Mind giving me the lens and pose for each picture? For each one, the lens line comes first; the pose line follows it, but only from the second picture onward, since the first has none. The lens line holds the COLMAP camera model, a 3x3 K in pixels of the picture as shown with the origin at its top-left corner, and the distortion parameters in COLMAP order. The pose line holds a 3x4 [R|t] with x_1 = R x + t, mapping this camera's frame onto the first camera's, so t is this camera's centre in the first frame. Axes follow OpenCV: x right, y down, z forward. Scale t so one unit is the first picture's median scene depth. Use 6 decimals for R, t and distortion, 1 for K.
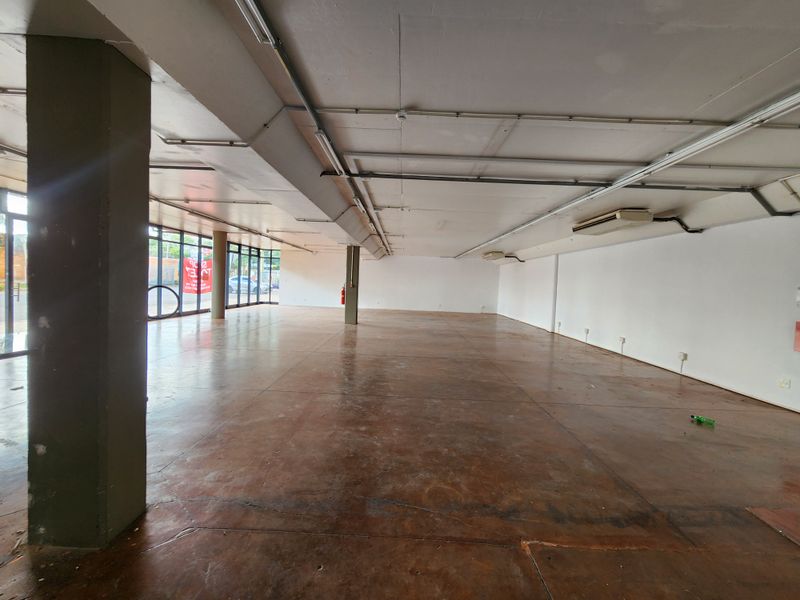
lens RADIAL K [[328.4, 0, 406.2], [0, 328.4, 297.6], [0, 0, 1]] dist [0.001544, -0.001965]
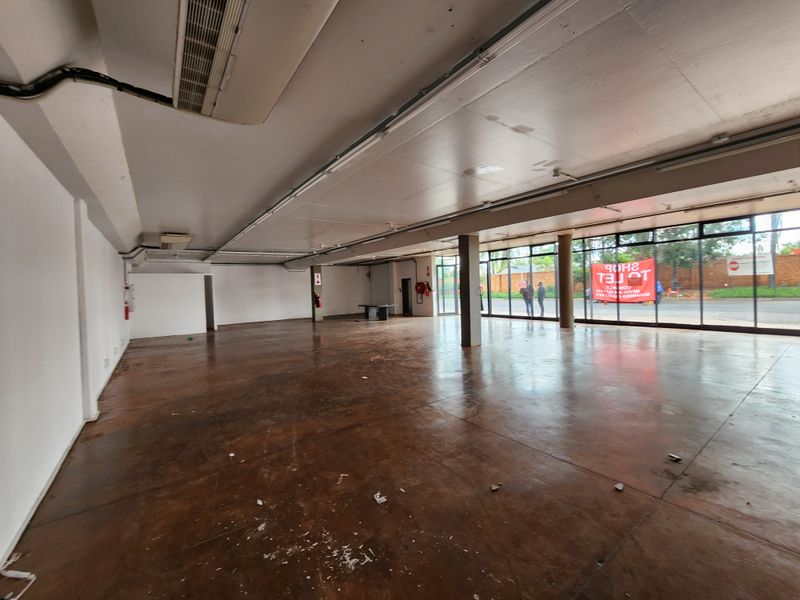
lens RADIAL K [[328.4, 0, 385.9], [0, 328.4, 290.4], [0, 0, 1]] dist [0.001544, -0.001965]
pose [[-0.777393, -0.010112, -0.628934, 0.332002], [-0.029838, 0.999338, 0.020815, -0.042487], [0.628307, 0.034947, -0.777180, 1.244320]]
